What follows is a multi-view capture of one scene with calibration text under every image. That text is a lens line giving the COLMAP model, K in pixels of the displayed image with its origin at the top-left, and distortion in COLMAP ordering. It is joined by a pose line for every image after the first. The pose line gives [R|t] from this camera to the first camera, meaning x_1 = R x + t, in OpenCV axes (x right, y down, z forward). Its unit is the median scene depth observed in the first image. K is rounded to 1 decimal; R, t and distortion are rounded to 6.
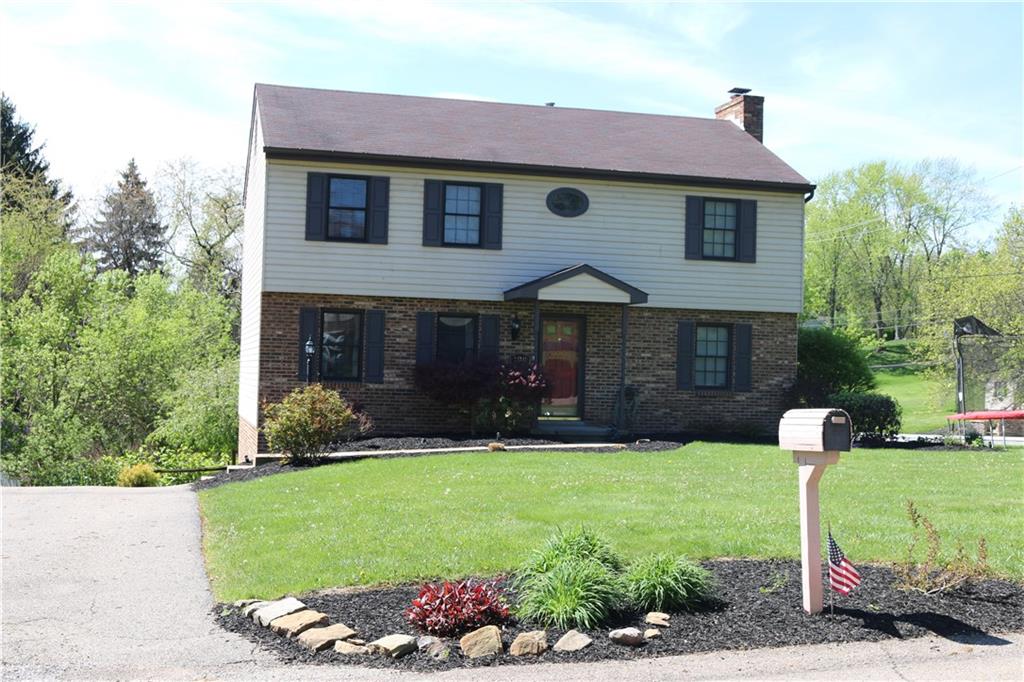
lens RADIAL K [[1316.7, 0, 510.7], [0, 1316.7, 338.0], [0, 0, 1]] dist [-0.087866, 0.000000]
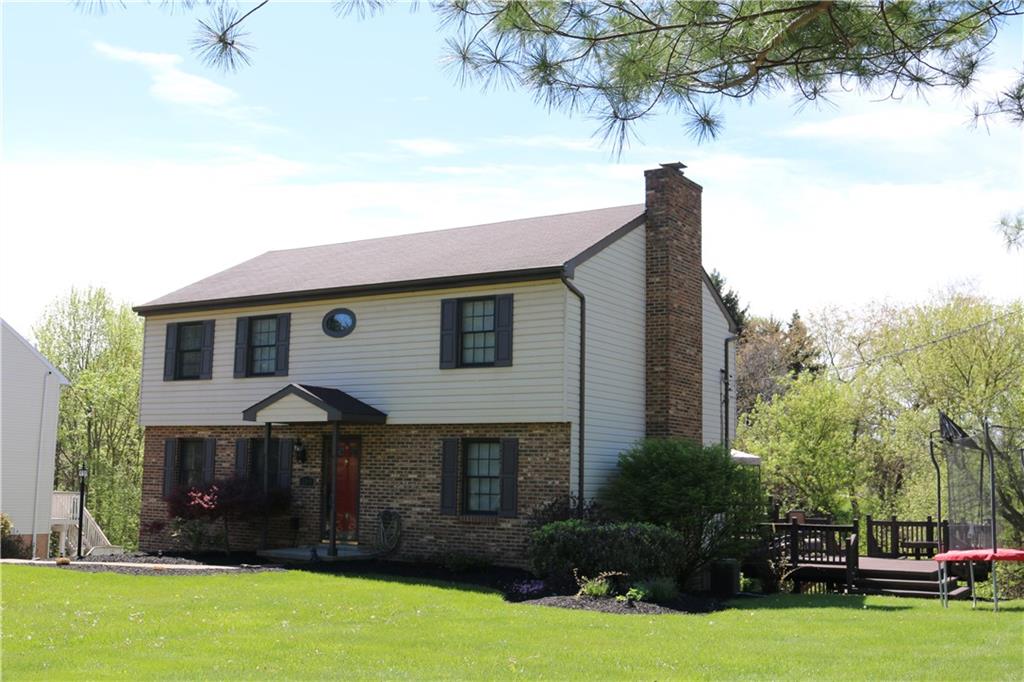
lens RADIAL K [[1129.1, 0, 500.9], [0, 1129.1, 339.7], [0, 0, 1]] dist [-0.126755, 0.000000]
pose [[0.679985, -0.101864, -0.726115, 0.747434], [0.019433, 0.992459, -0.121030, 0.015115], [0.732968, 0.068188, 0.676837, 0.516579]]
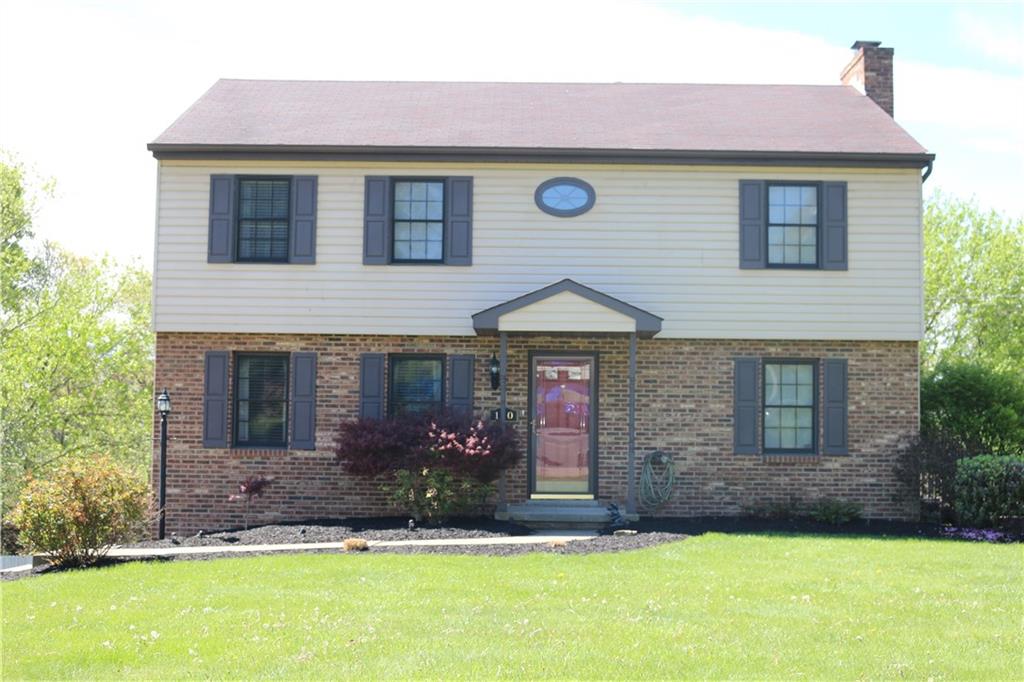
lens RADIAL K [[1316.7, 0, 522.0], [0, 1316.7, 342.7], [0, 0, 1]] dist [-0.087866, 0.000000]
pose [[0.967120, -0.030589, -0.252475, 0.201754], [0.020036, 0.998819, -0.044265, 0.008627], [0.253531, 0.037751, 0.966590, 0.298148]]
